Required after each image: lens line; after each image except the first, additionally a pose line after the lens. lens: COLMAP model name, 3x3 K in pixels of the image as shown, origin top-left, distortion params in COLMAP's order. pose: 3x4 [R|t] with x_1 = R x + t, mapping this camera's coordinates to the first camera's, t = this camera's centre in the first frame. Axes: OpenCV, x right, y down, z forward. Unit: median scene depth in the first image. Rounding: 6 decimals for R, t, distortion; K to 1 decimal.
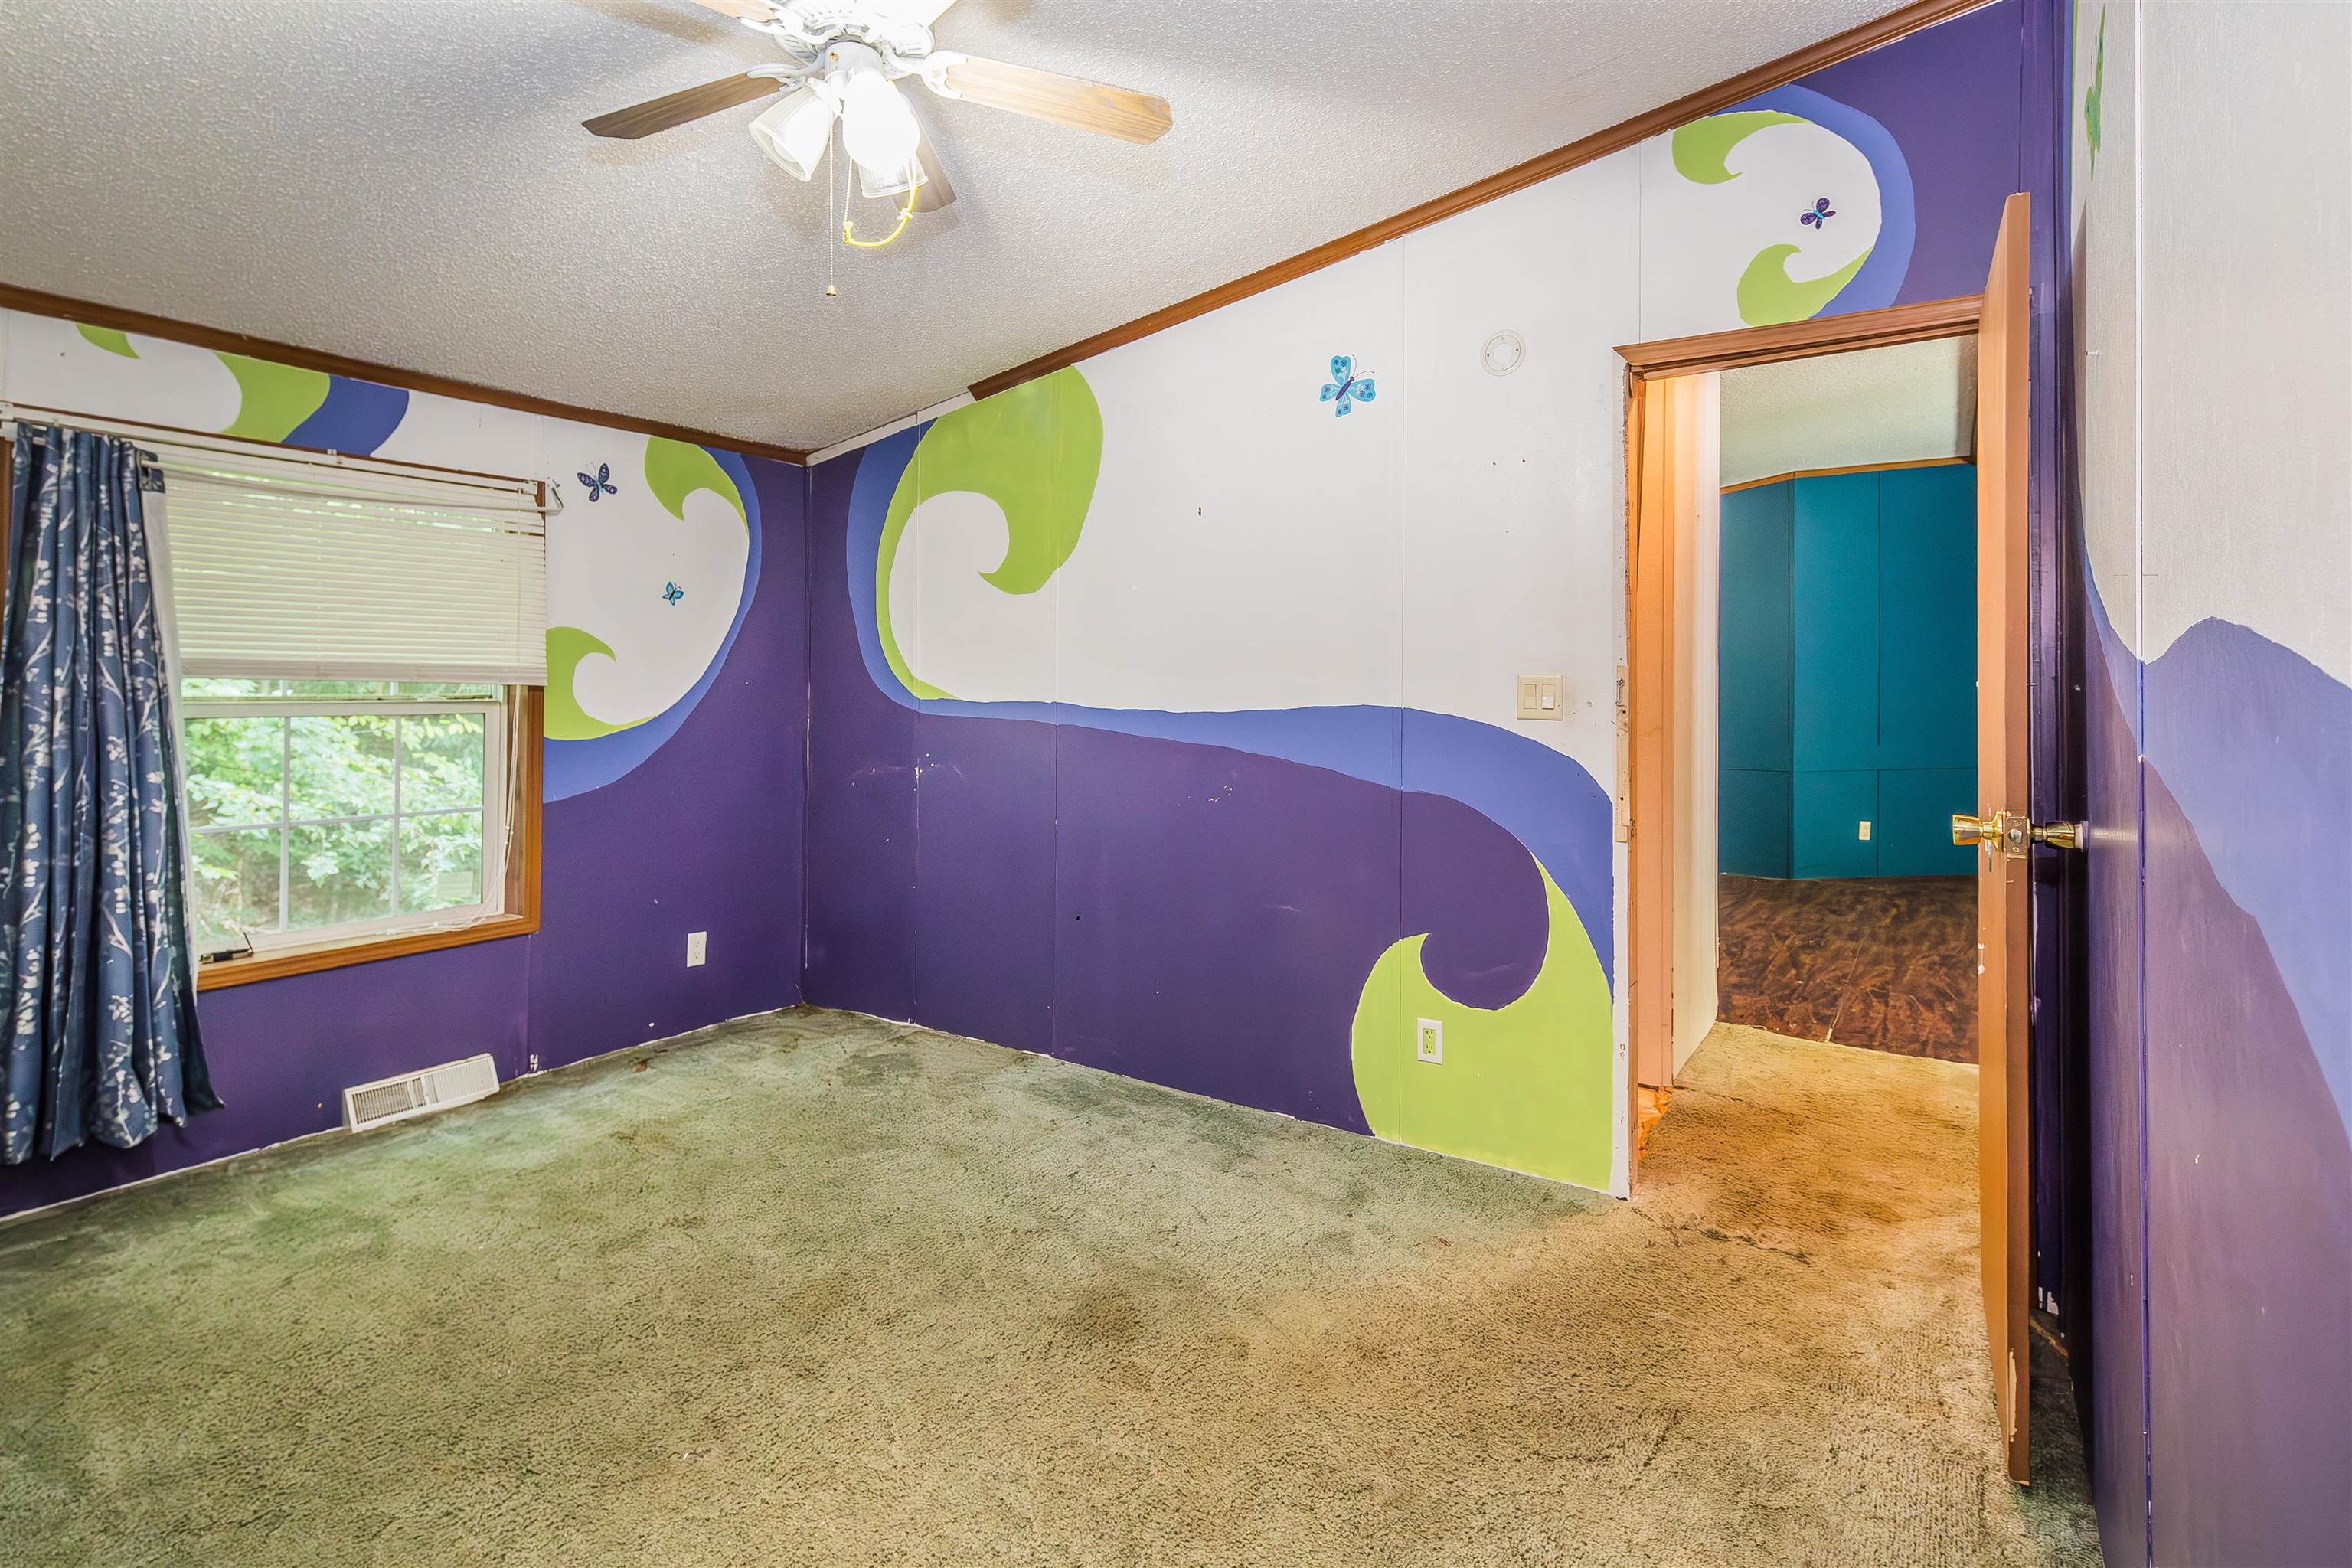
lens RADIAL K [[1219.3, 0, 1170.1], [0, 1219.3, 672.5], [0, 0, 1]] dist [0.006382, 0.000320]
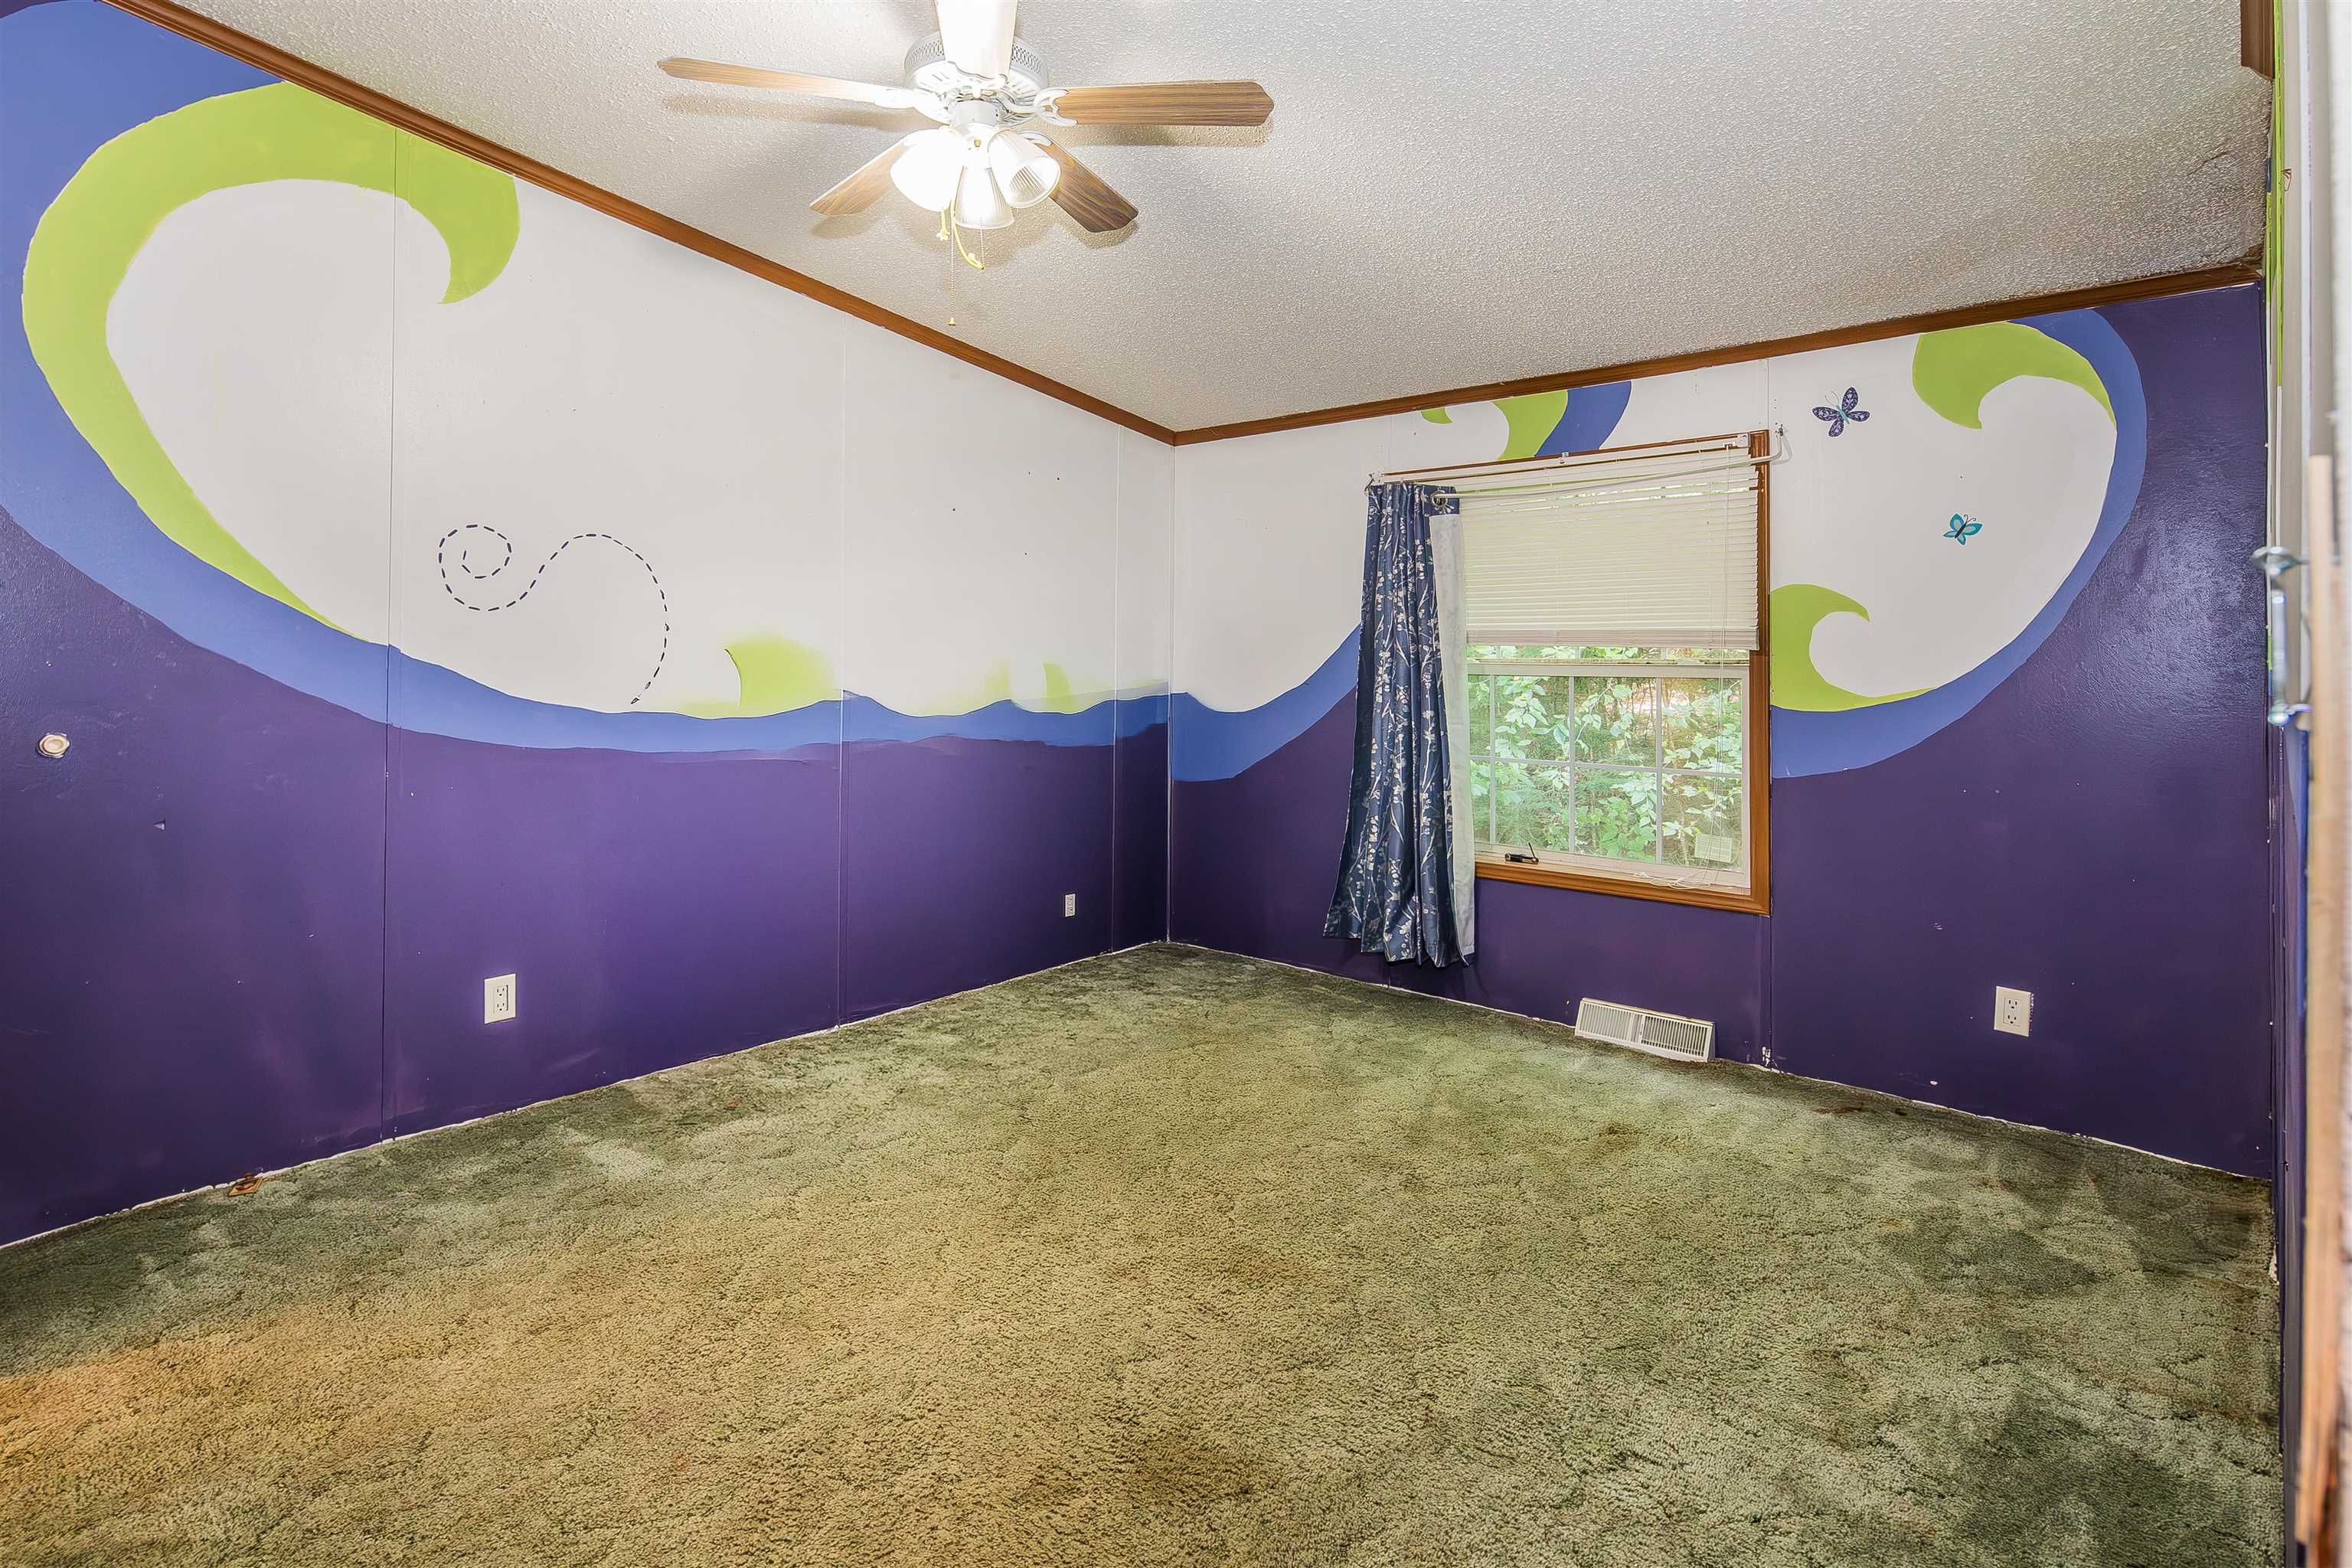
lens RADIAL K [[1148.2, 0, 1177.9], [0, 1148.2, 639.1], [0, 0, 1]] dist [0.004296, -0.000553]
pose [[-0.146490, -0.015397, -0.989092, 0.452131], [0.008434, 0.999823, -0.016813, 0.014515], [0.989176, -0.010805, -0.146334, 0.752411]]
